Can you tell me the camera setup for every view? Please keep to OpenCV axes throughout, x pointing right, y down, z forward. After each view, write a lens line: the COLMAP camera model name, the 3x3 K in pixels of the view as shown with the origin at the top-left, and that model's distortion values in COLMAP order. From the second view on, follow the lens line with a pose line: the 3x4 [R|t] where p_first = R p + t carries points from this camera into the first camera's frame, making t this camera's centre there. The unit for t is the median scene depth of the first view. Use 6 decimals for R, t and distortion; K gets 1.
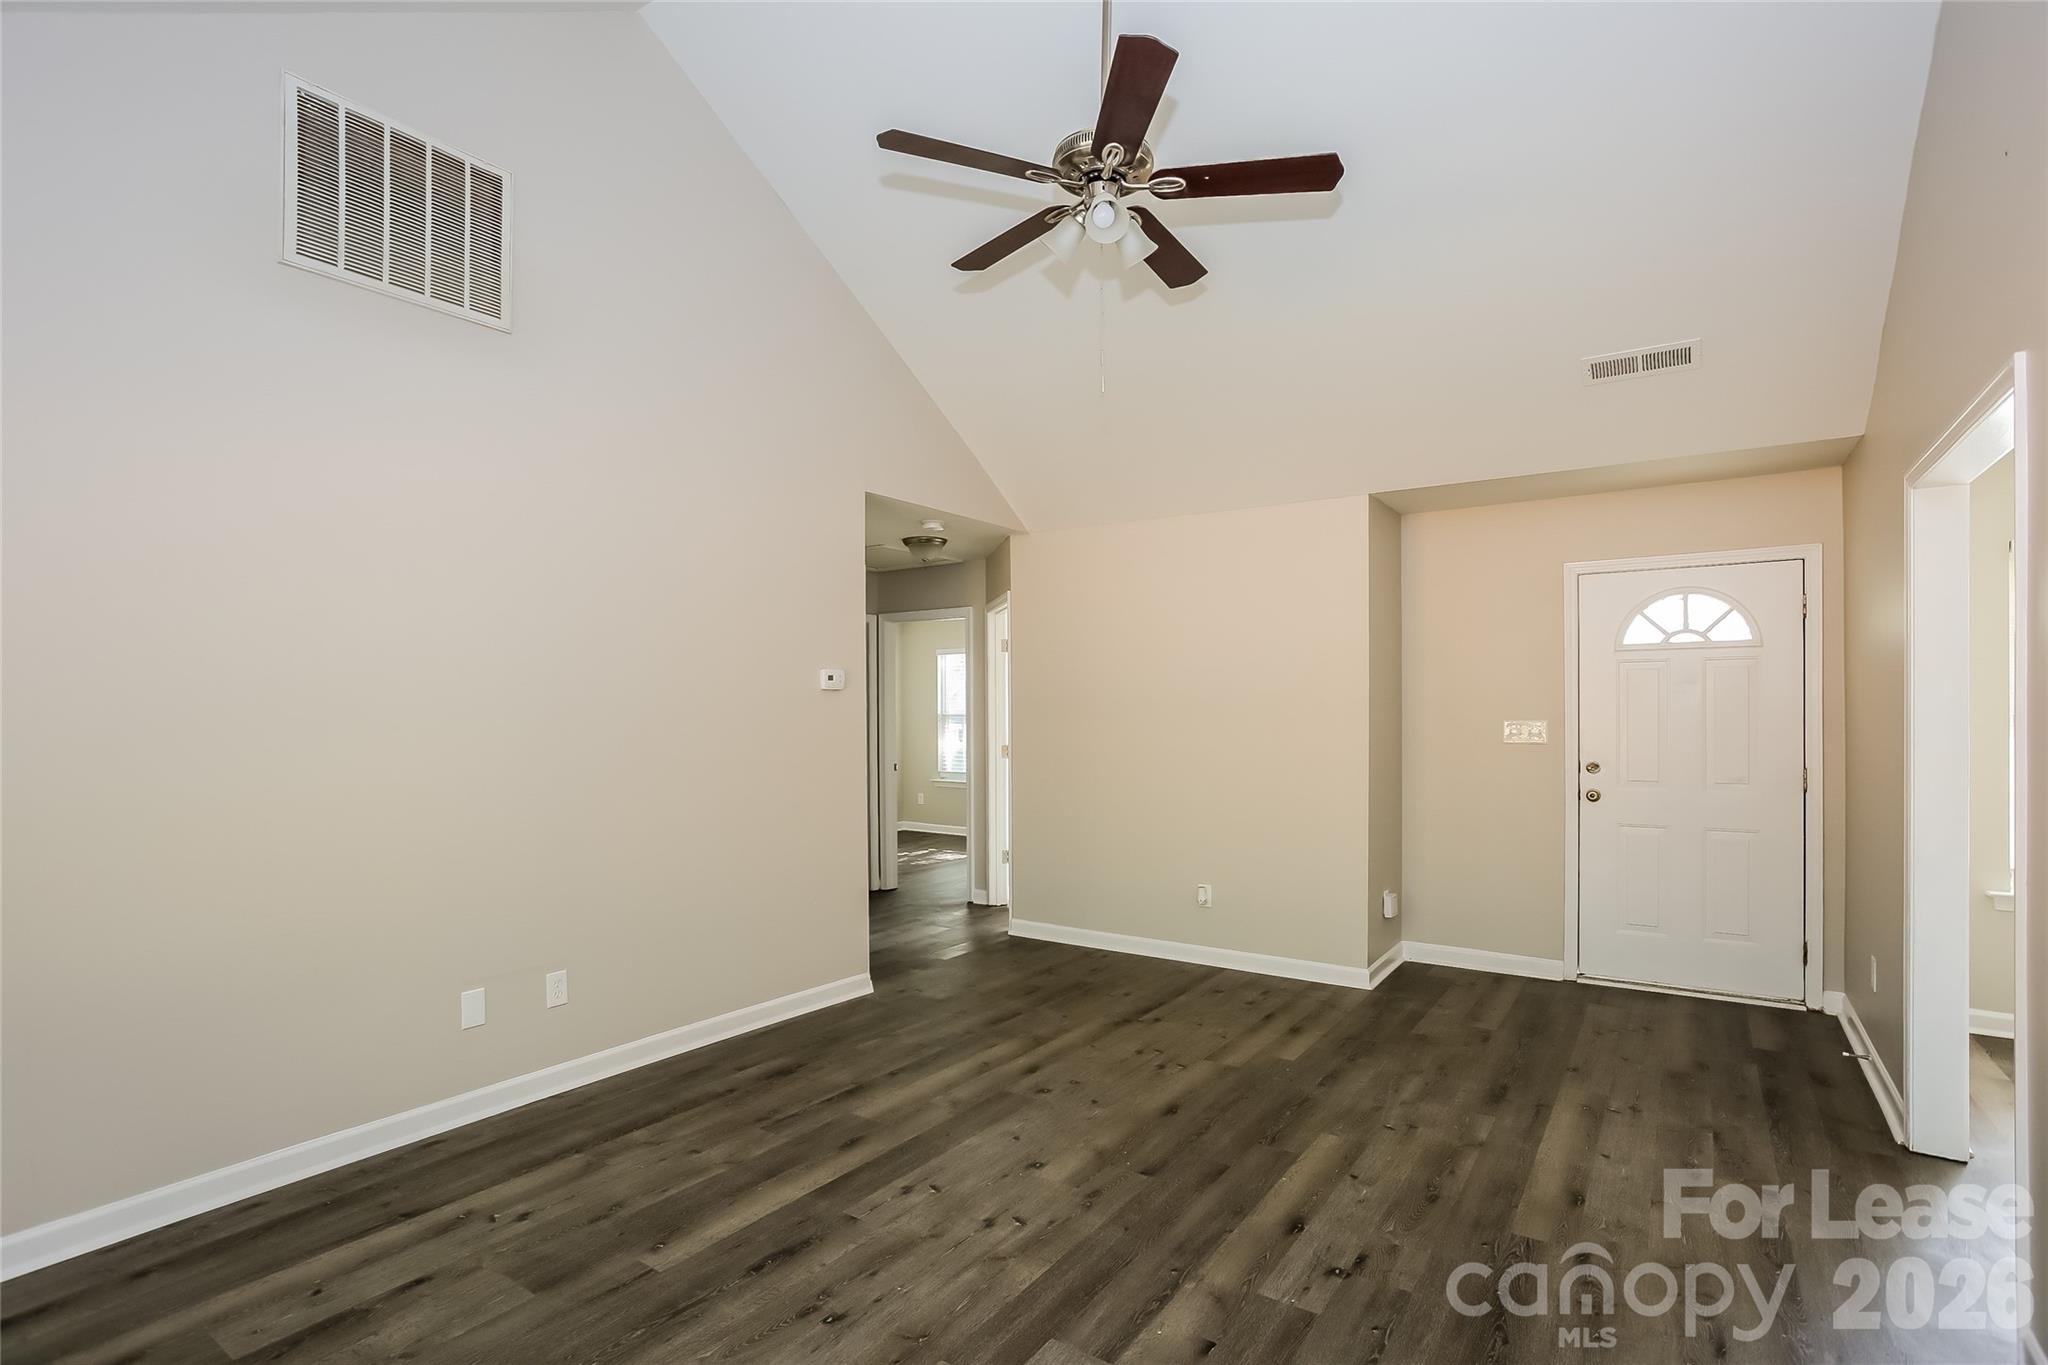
lens RADIAL K [[986.7, 0, 1024.7], [0, 986.7, 696.9], [0, 0, 1]] dist [0.000911, 0.000361]
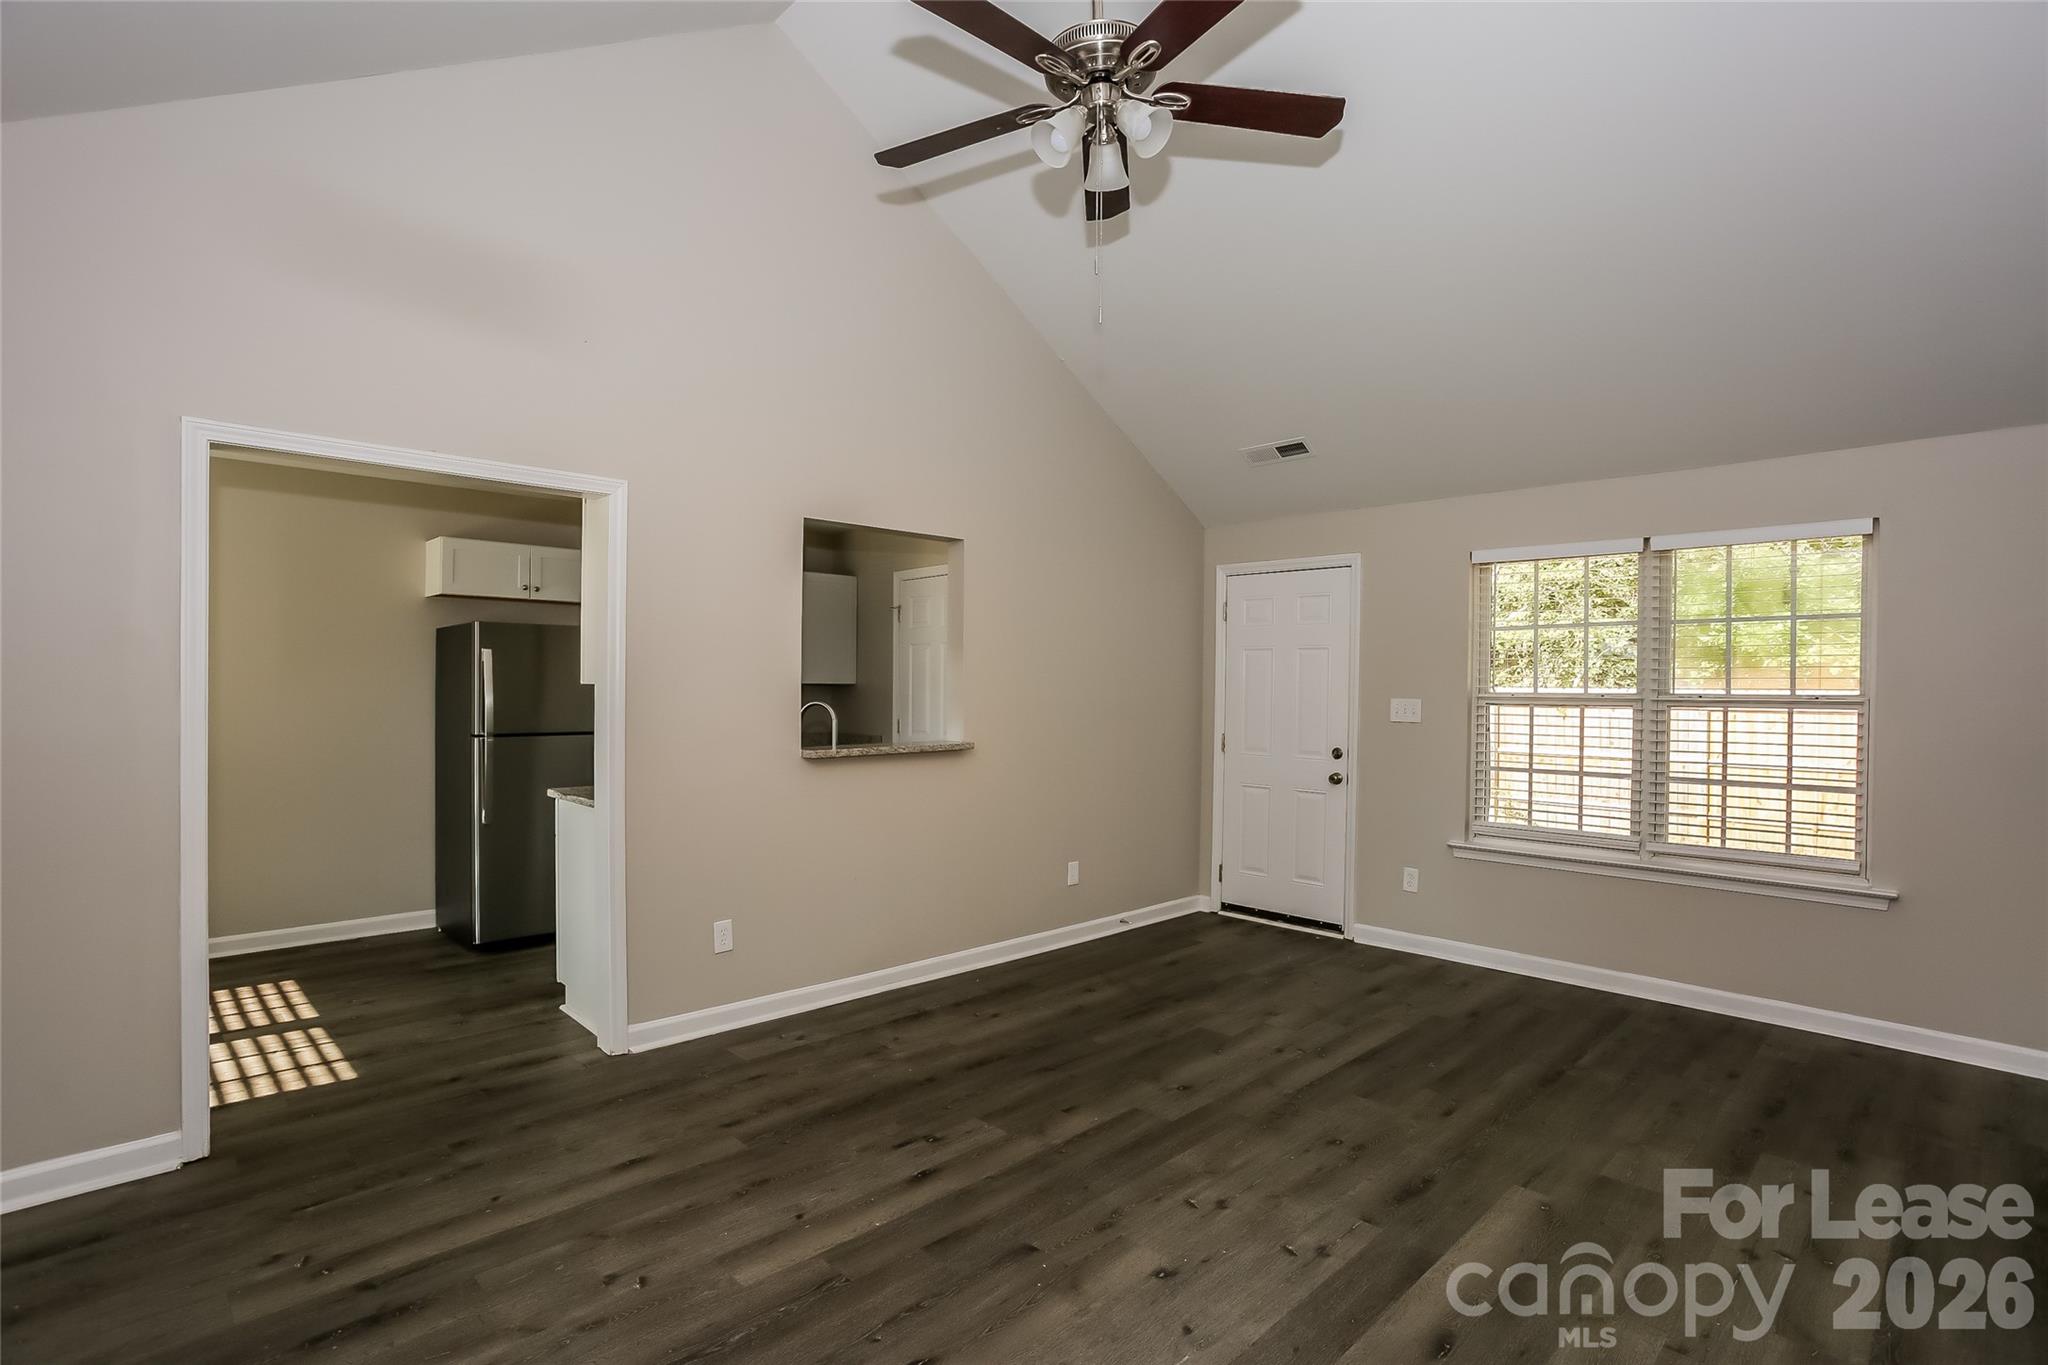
lens RADIAL K [[986.7, 0, 1022.8], [0, 986.7, 688.6], [0, 0, 1]] dist [0.000911, 0.000361]
pose [[-0.979205, -0.008581, 0.202692, -0.035179], [-0.010802, 0.999893, -0.009854, 0.025753], [-0.202585, -0.011839, -0.979193, 1.910036]]
